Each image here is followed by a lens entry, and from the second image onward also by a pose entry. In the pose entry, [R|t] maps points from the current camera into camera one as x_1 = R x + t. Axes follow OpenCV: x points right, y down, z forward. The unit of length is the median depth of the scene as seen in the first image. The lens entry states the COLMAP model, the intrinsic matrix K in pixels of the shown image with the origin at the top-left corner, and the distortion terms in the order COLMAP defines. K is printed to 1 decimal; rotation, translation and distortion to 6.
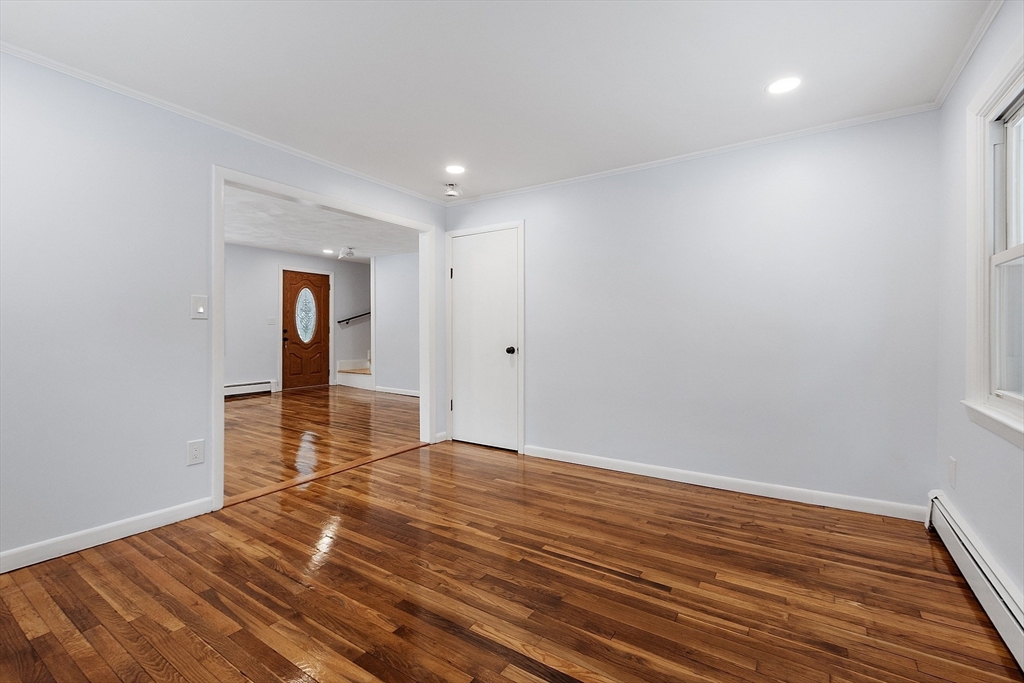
lens RADIAL K [[451.8, 0, 501.7], [0, 451.8, 325.3], [0, 0, 1]] dist [0.003064, -0.001725]
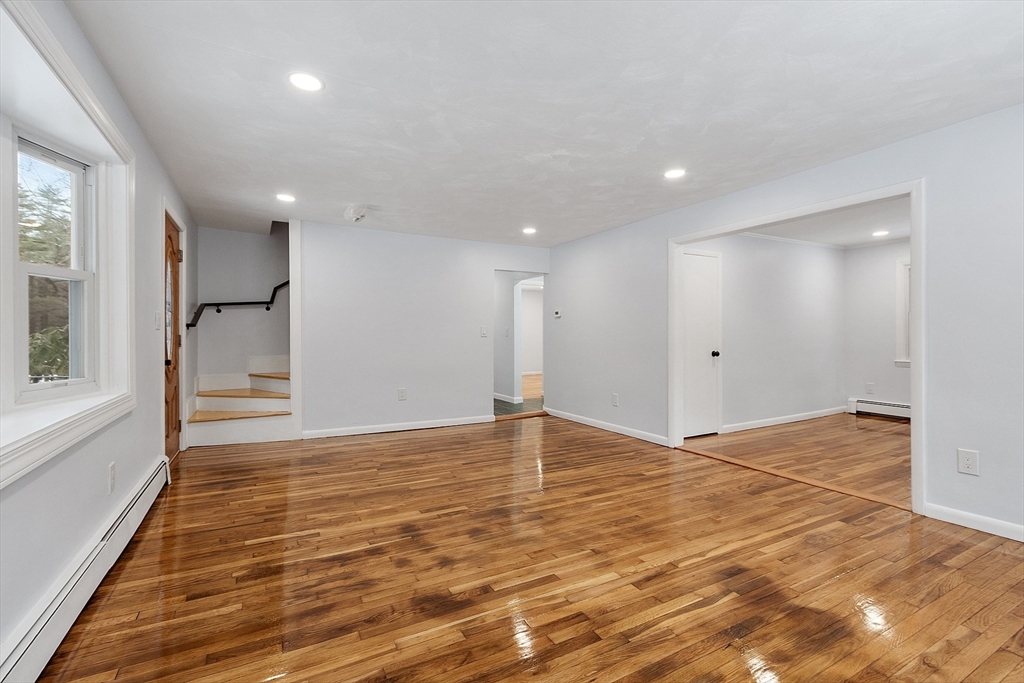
lens RADIAL K [[451.8, 0, 508.4], [0, 451.8, 337.3], [0, 0, 1]] dist [0.003064, -0.001725]
pose [[0.471290, -0.005194, 0.881963, -1.986513], [-0.003105, 0.999967, 0.007548, 0.002795], [-0.881973, -0.006296, 0.471258, 1.337884]]
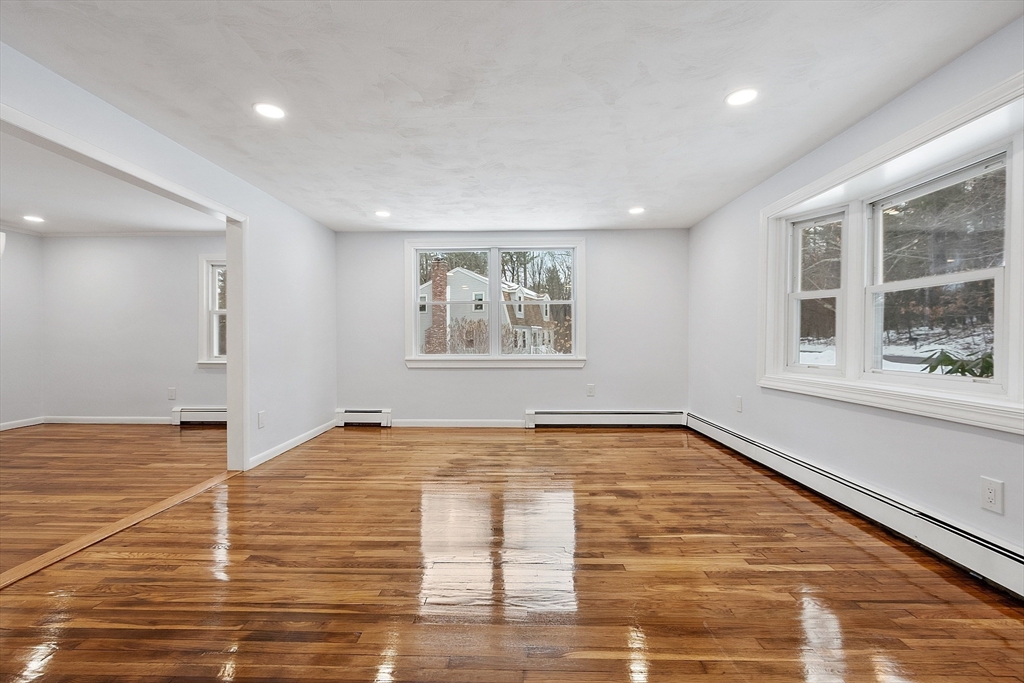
lens RADIAL K [[451.8, 0, 508.8], [0, 451.8, 342.1], [0, 0, 1]] dist [0.003064, -0.001725]
pose [[-0.847257, 0.001387, -0.531181, -0.606466], [0.001680, 0.999999, -0.000068, 0.026202], [0.531180, -0.000949, -0.847259, 2.539999]]
